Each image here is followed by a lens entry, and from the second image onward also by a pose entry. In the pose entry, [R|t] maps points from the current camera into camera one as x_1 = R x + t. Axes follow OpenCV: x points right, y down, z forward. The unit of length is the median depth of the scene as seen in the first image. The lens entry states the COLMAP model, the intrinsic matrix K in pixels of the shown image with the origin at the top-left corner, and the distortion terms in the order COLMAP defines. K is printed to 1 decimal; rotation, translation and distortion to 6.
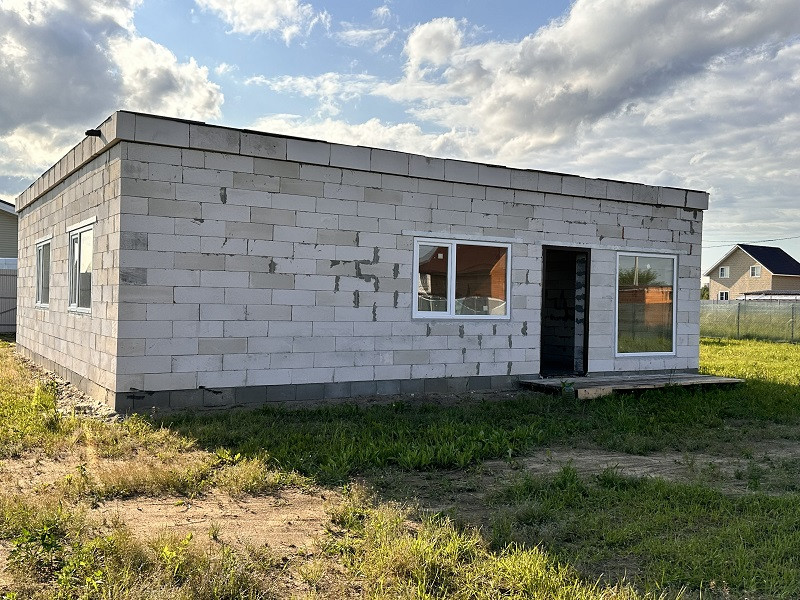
lens RADIAL K [[767.7, 0, 400.0], [0, 767.7, 300.0], [0, 0, 1]] dist [0.199832, -0.418523]
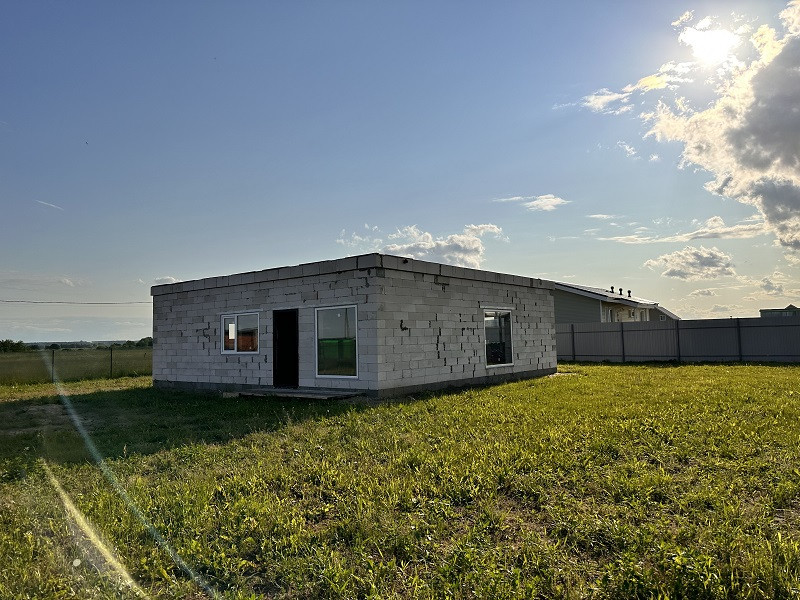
lens RADIAL K [[575.4, 0, 400.0], [0, 575.4, 300.0], [0, 0, 1]] dist [0.006157, -0.002250]
pose [[0.350046, -0.100745, -0.931299, 1.510510], [0.027880, 0.994880, -0.097144, 0.039616], [0.936318, 0.008041, 0.351062, 0.823837]]
